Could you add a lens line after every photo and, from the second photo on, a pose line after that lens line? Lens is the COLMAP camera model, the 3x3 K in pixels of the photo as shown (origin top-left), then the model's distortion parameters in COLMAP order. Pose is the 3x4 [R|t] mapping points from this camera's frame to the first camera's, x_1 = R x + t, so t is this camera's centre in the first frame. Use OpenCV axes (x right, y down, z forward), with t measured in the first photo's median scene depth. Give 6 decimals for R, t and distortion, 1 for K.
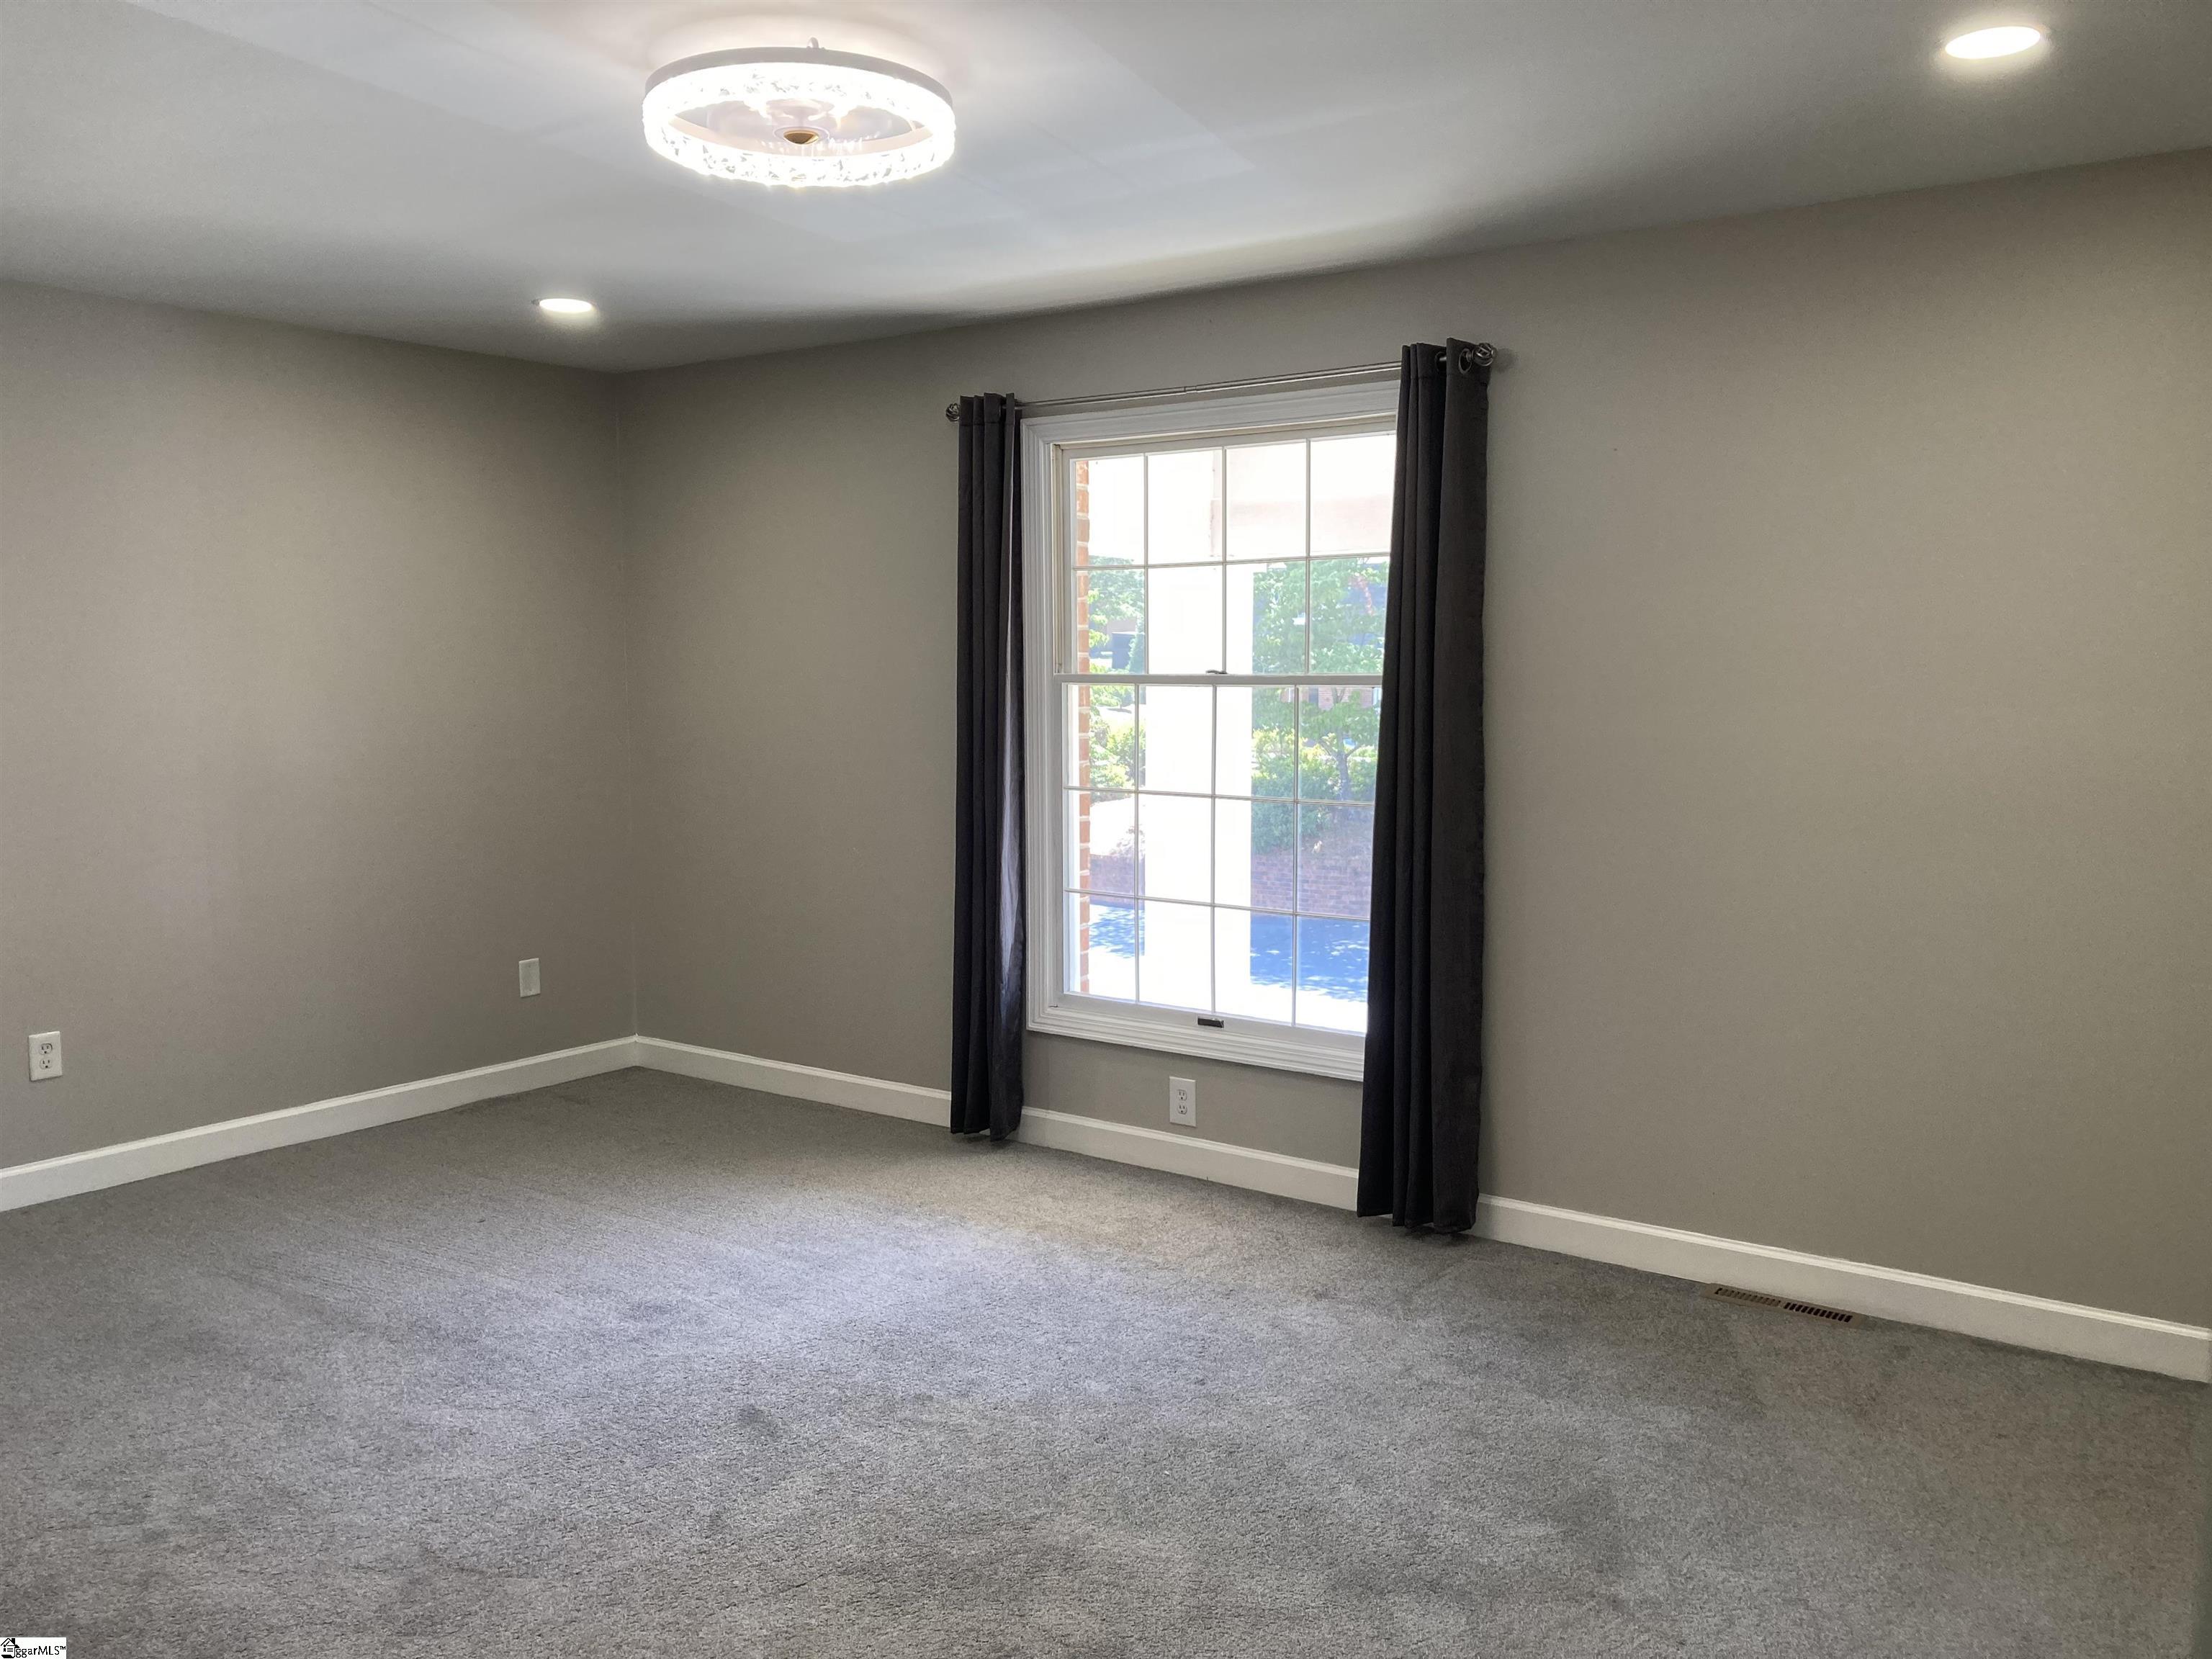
lens RADIAL K [[1826.4, 0, 1118.1], [0, 1826.4, 823.7], [0, 0, 1]] dist [0.025926, -0.011541]
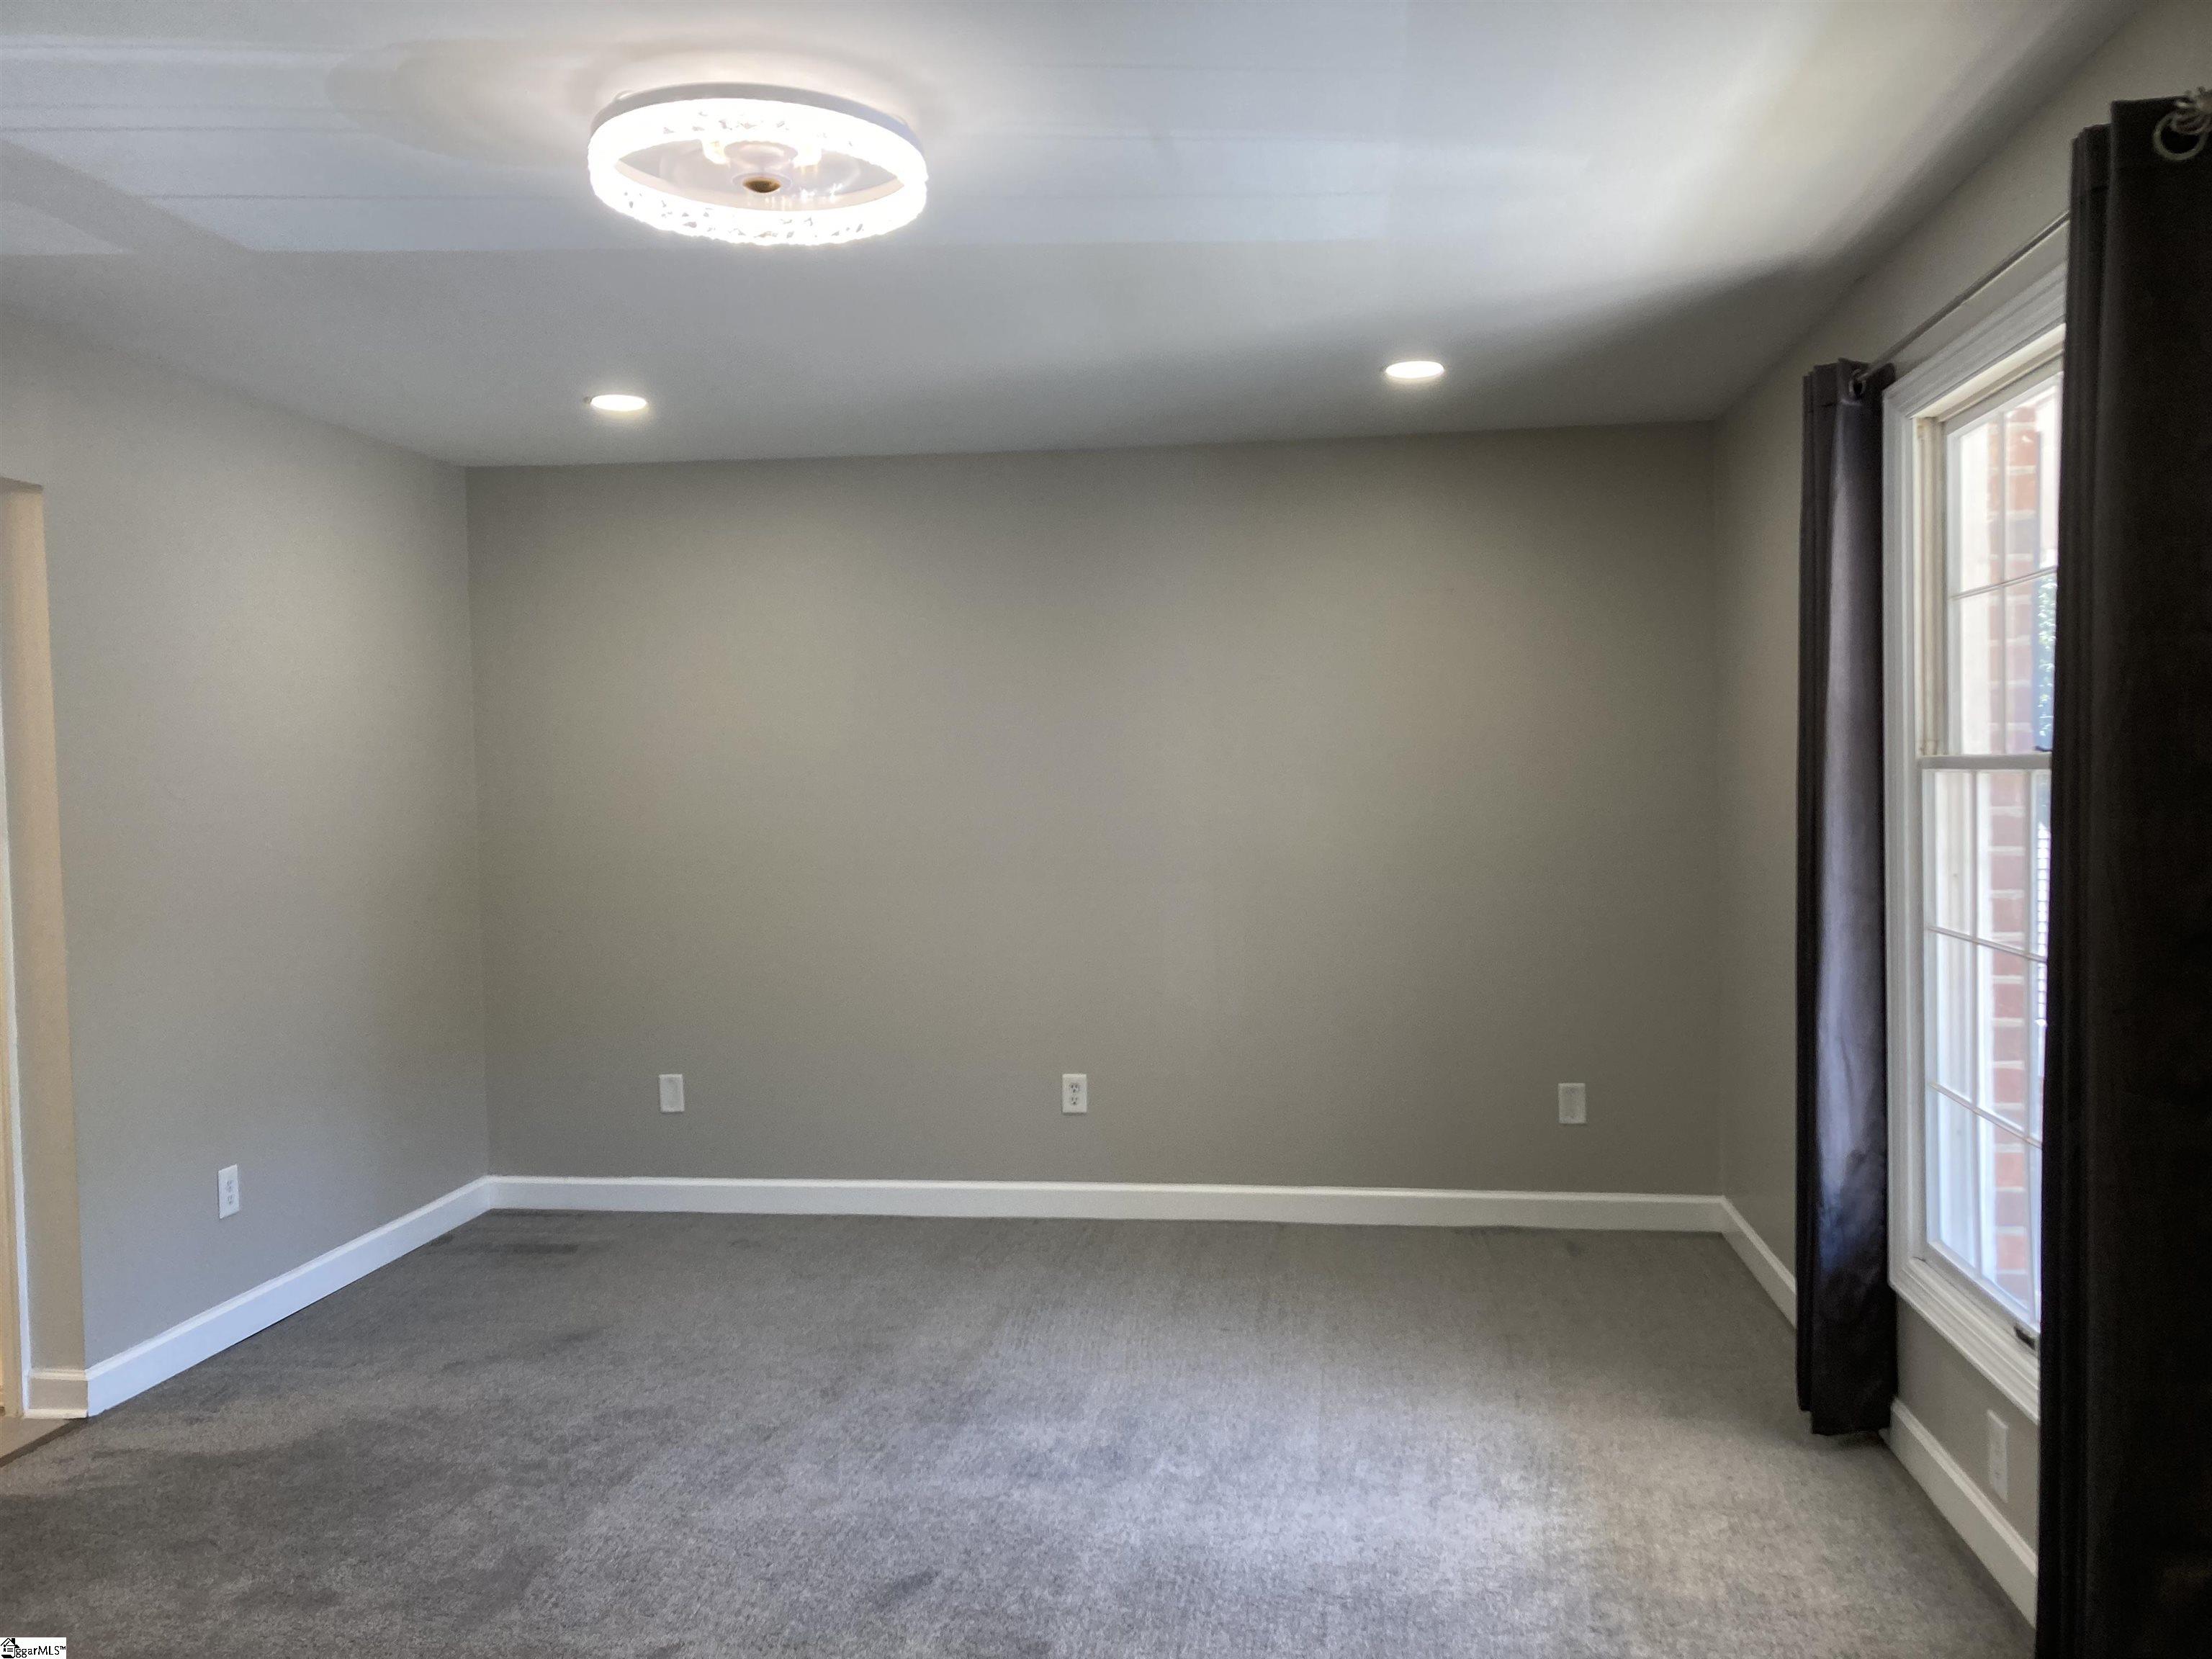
lens RADIAL K [[1826.4, 0, 1118.9], [0, 1826.4, 845.8], [0, 0, 1]] dist [0.025926, -0.011541]
pose [[0.488075, 0.032210, -0.872207, 0.470331], [-0.075429, 0.997137, -0.005385, -0.028865], [0.869536, 0.068418, 0.489107, 0.477562]]
